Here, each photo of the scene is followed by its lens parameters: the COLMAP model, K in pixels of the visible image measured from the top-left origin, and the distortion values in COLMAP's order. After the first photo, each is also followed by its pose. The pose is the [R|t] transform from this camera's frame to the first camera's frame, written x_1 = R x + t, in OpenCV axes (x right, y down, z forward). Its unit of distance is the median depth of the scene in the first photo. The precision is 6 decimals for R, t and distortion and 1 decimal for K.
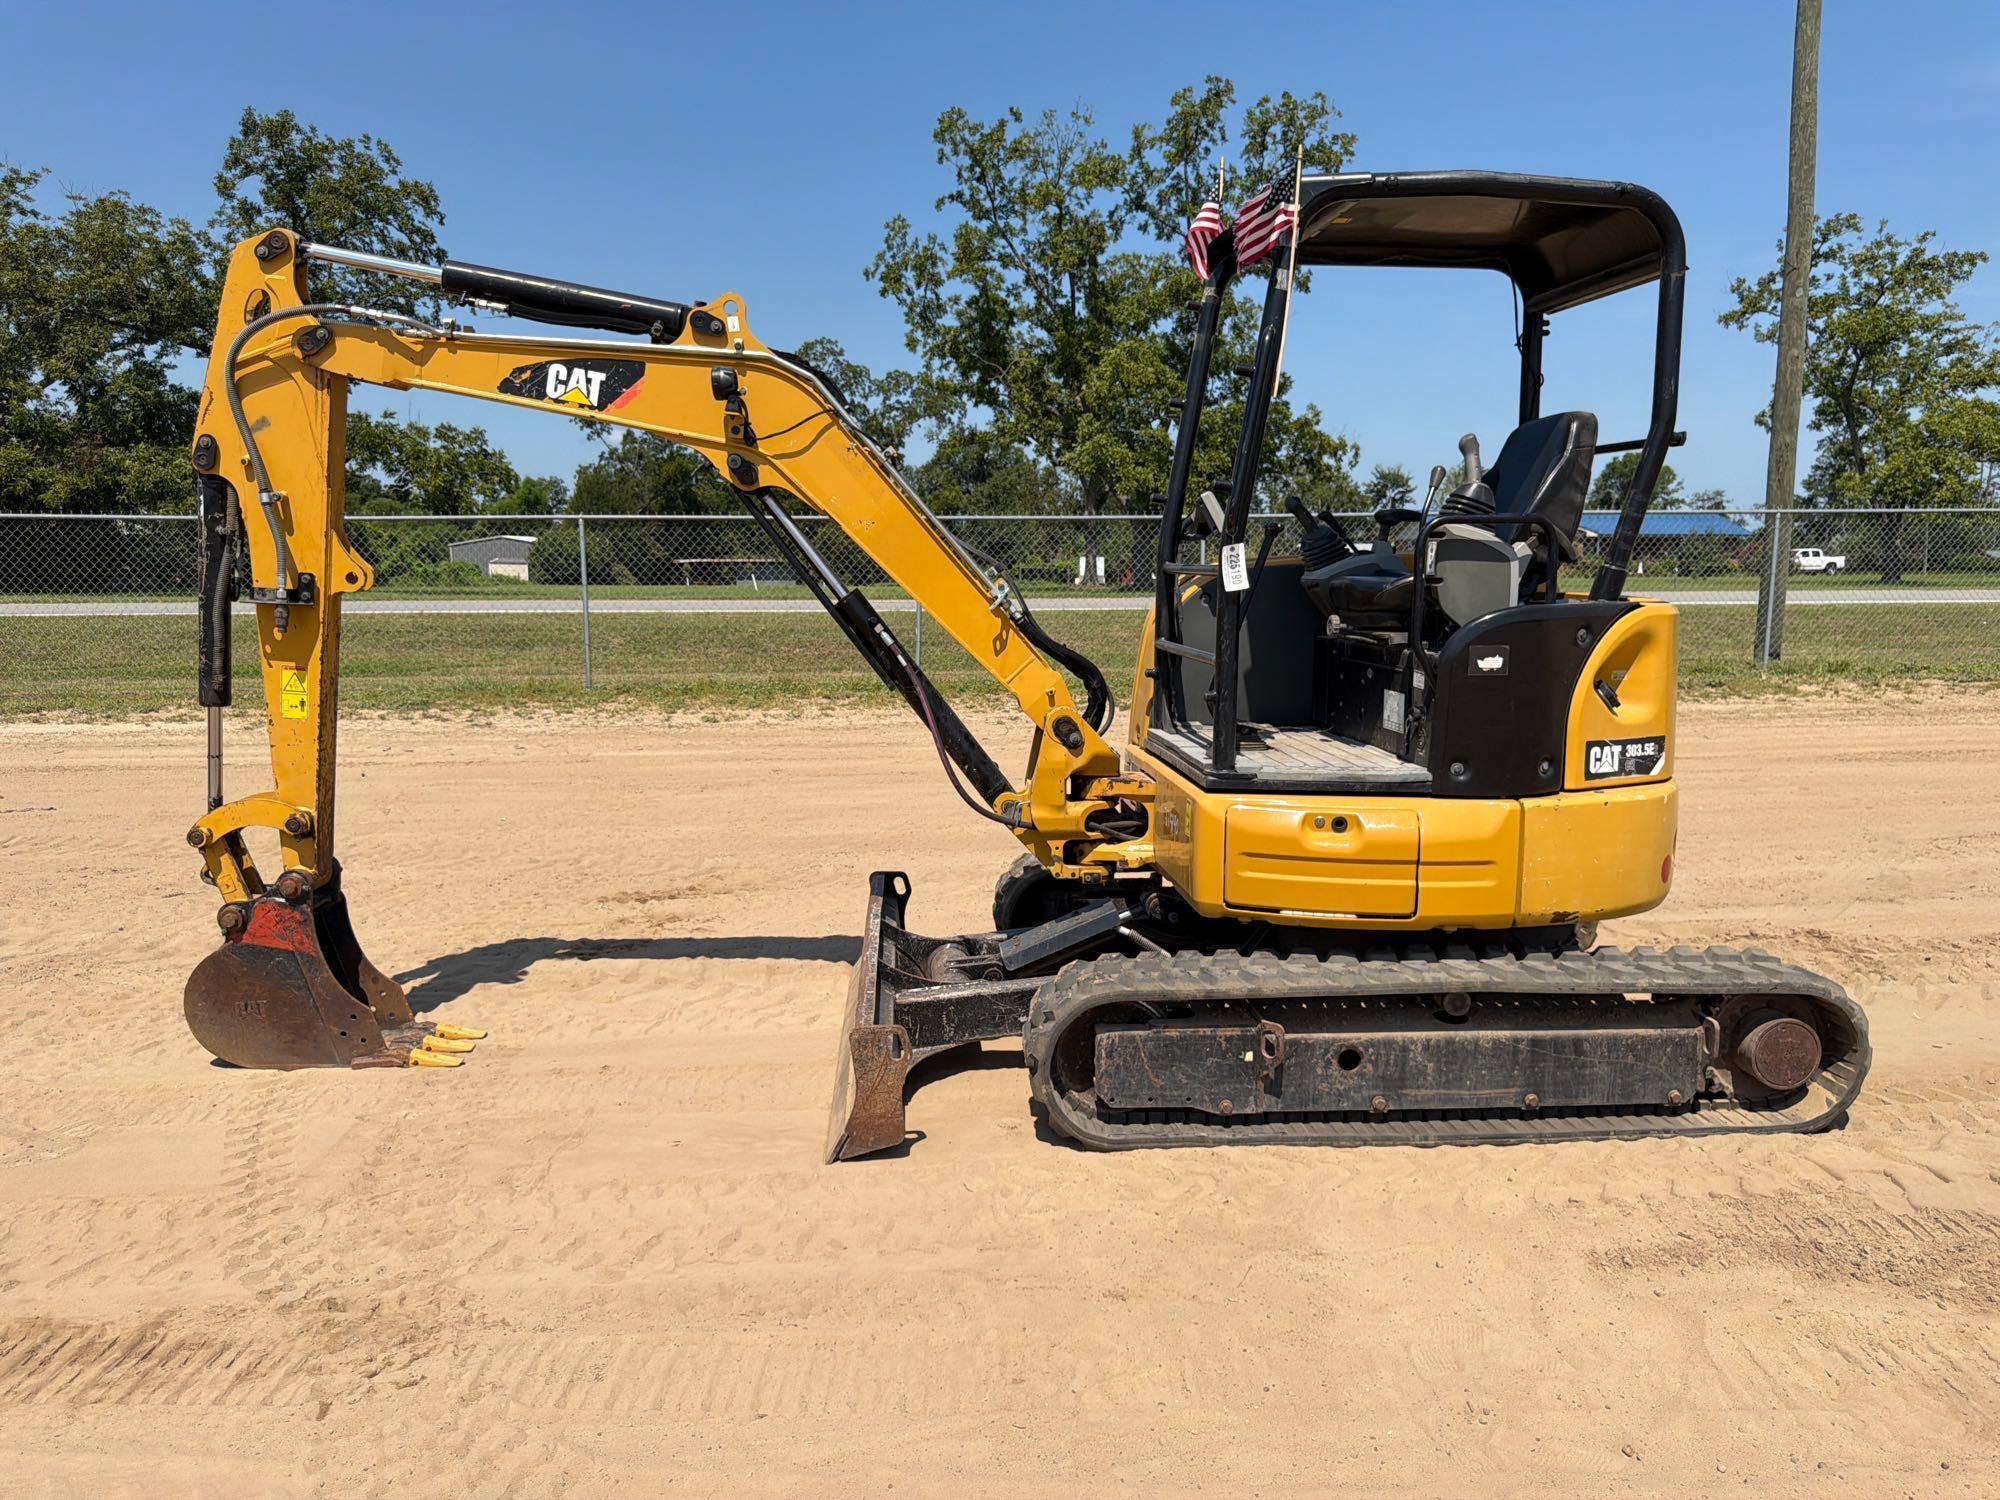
lens RADIAL K [[1418.0, 0, 1013.6], [0, 1418.0, 760.6], [0, 0, 1]] dist [0.057000, -0.081388]
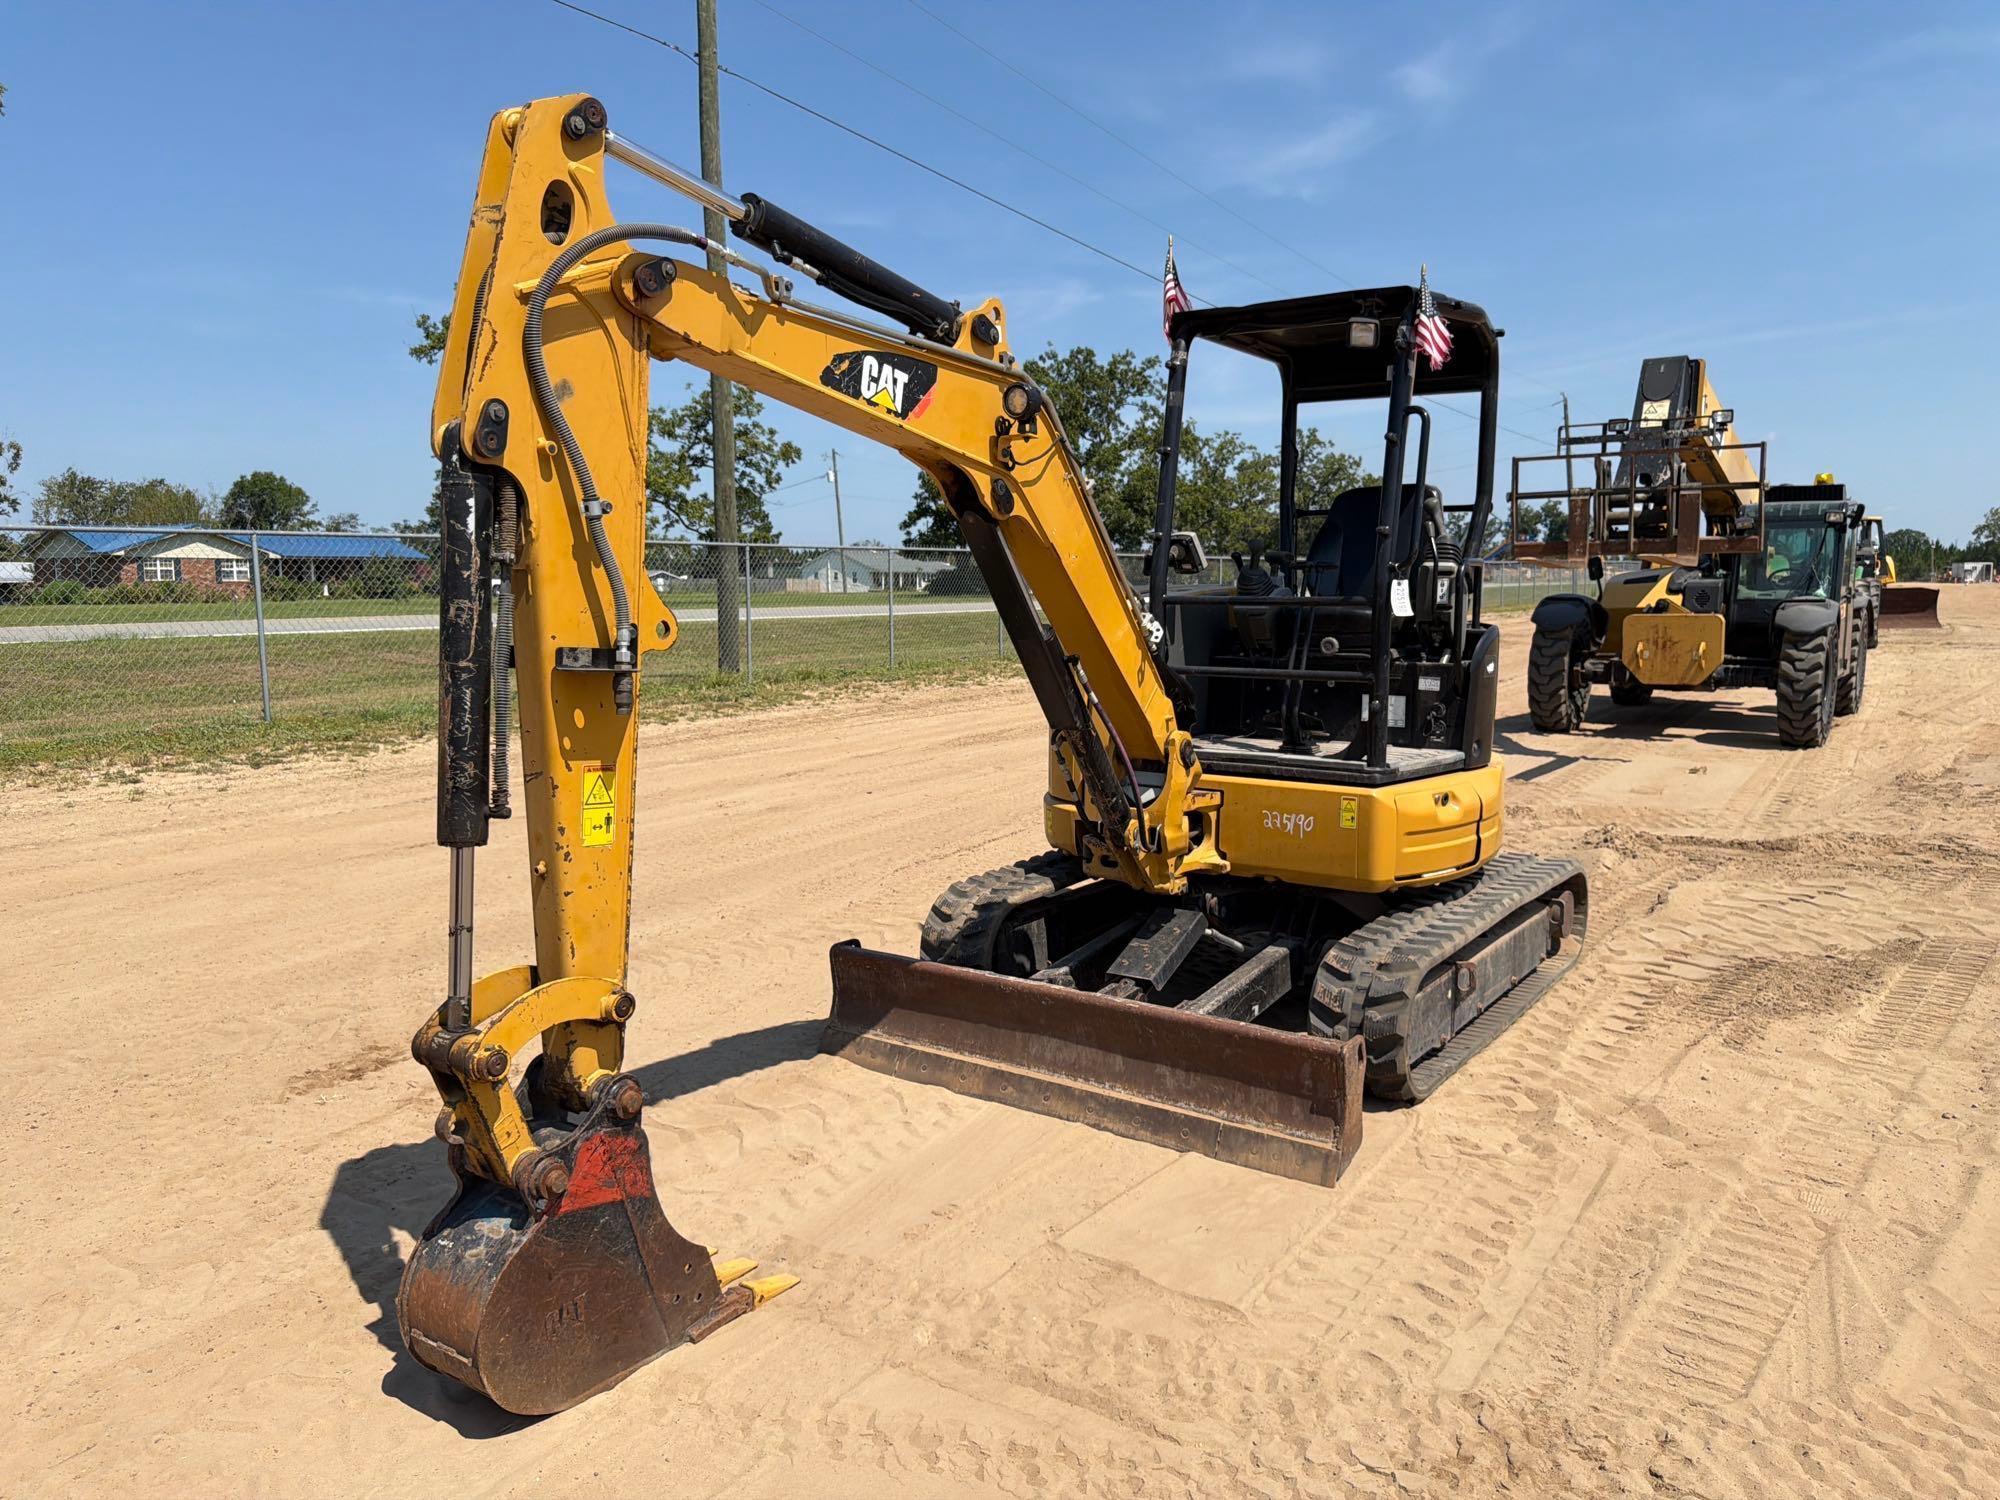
lens RADIAL K [[1406.2, 0, 1007.8], [0, 1406.2, 760.3], [0, 0, 1]] dist [0.106908, -0.171640]
pose [[0.615421, -0.095726, 0.782364, -0.095204], [0.107453, 0.993520, 0.037038, -0.007688], [-0.780840, 0.061273, 0.621719, 0.047921]]
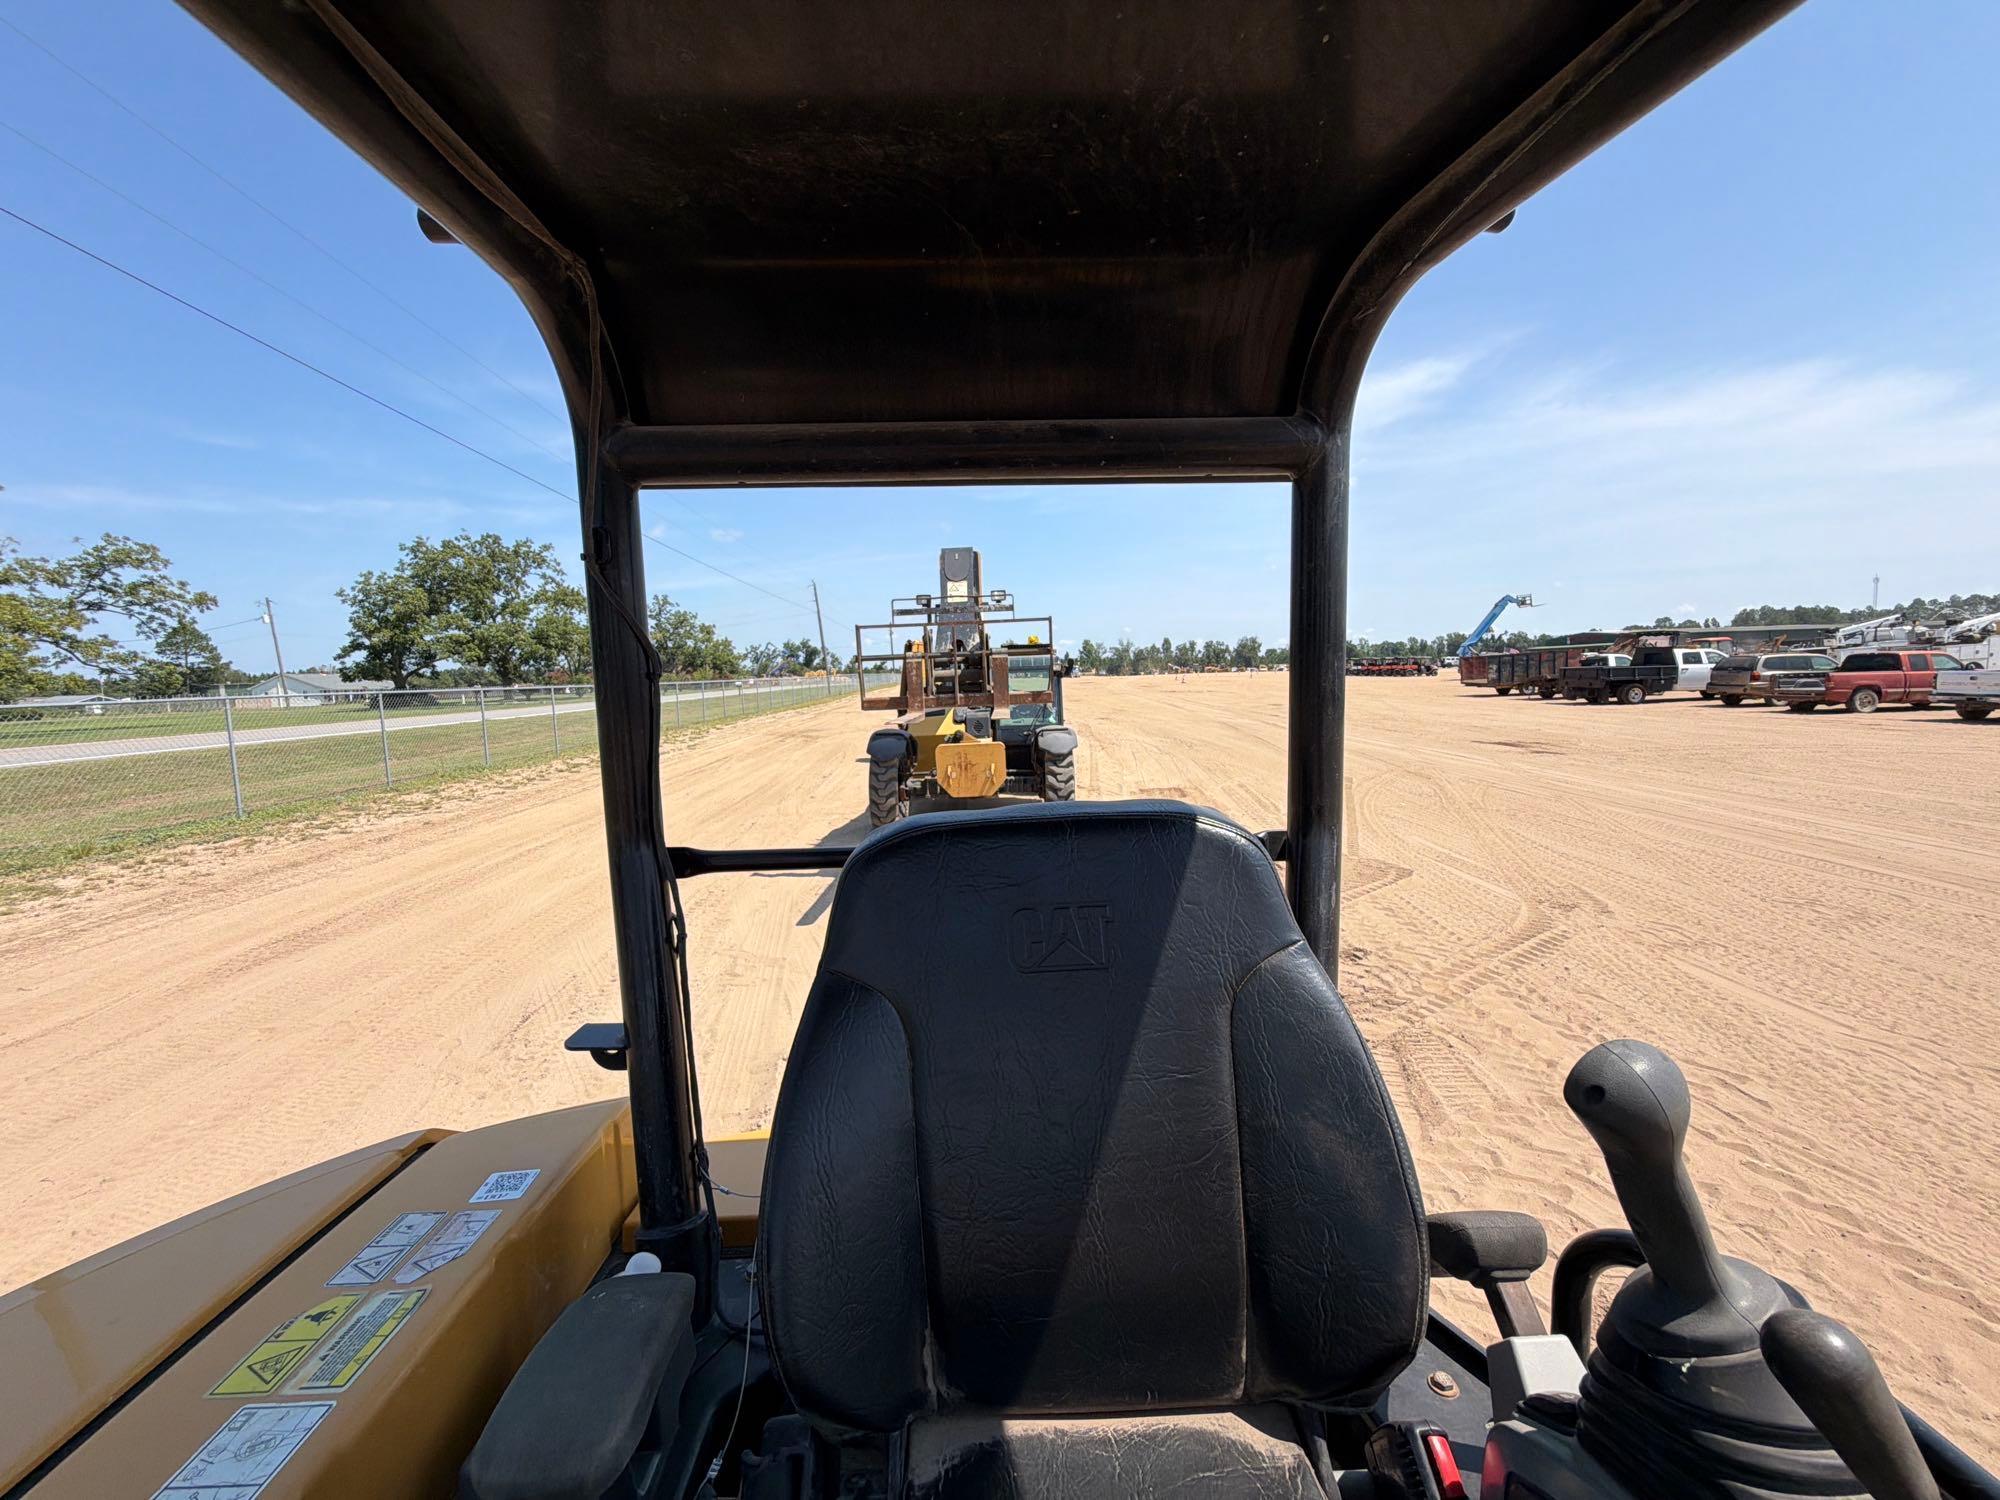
lens RADIAL K [[799.8, 0, 998.4], [0, 799.8, 750.2], [0, 0, 1]] dist [0.000242, -0.000074]
pose [[0.067495, -0.092502, 0.993422, 0.019065], [0.167460, 0.982618, 0.080119, -0.028415], [-0.983566, 0.160951, 0.081812, 0.102515]]
